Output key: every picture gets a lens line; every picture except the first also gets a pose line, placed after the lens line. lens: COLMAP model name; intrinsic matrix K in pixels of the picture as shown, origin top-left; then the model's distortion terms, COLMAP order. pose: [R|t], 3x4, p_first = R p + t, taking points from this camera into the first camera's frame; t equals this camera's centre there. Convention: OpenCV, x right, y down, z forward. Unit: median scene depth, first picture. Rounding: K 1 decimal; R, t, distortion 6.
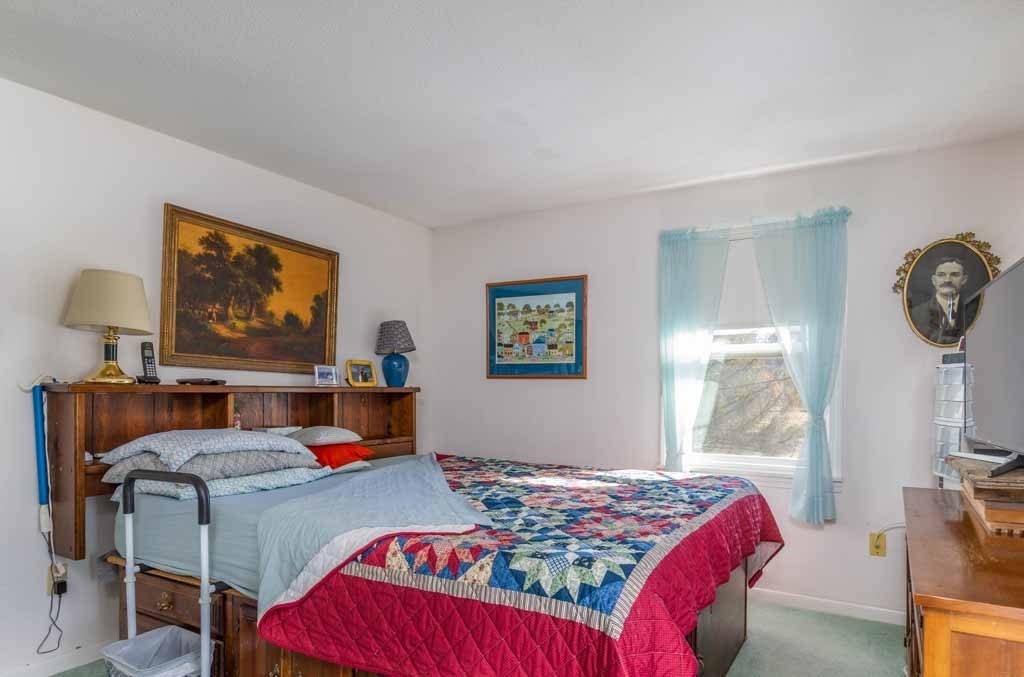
lens RADIAL K [[632.2, 0, 512.0], [0, 632.2, 338.5], [0, 0, 1]] dist [0.001967, 0.000135]
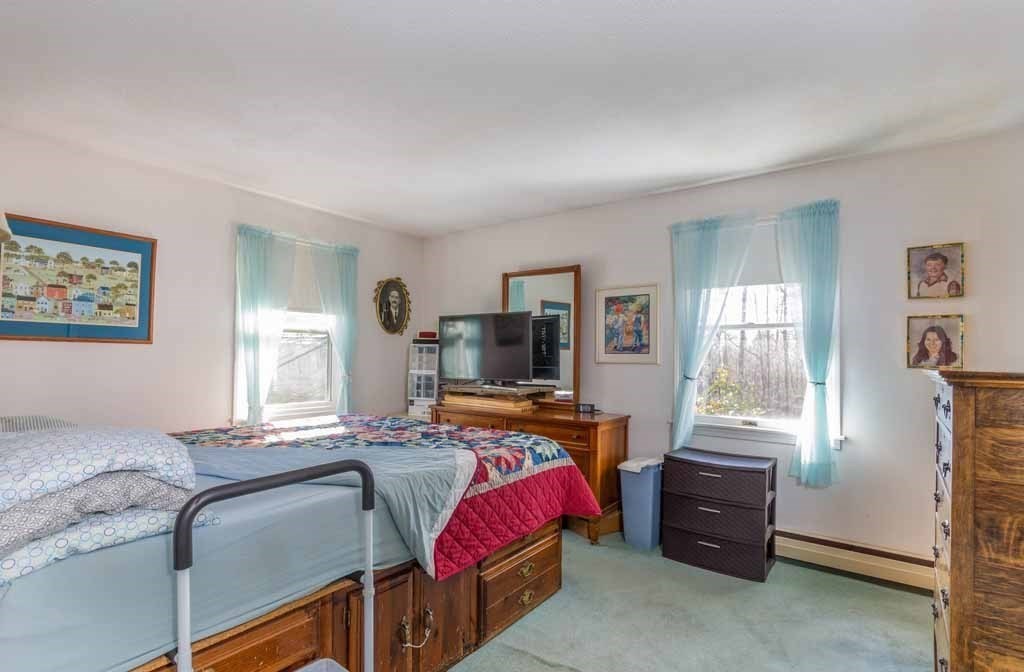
lens RADIAL K [[500.3, 0, 471.0], [0, 500.3, 336.7], [0, 0, 1]] dist [-0.000015, -0.000133]
pose [[0.141810, 0.036293, 0.989228, -0.581353], [-0.088132, 0.995822, -0.023901, 0.026856], [-0.985963, -0.083793, 0.144416, 0.385709]]
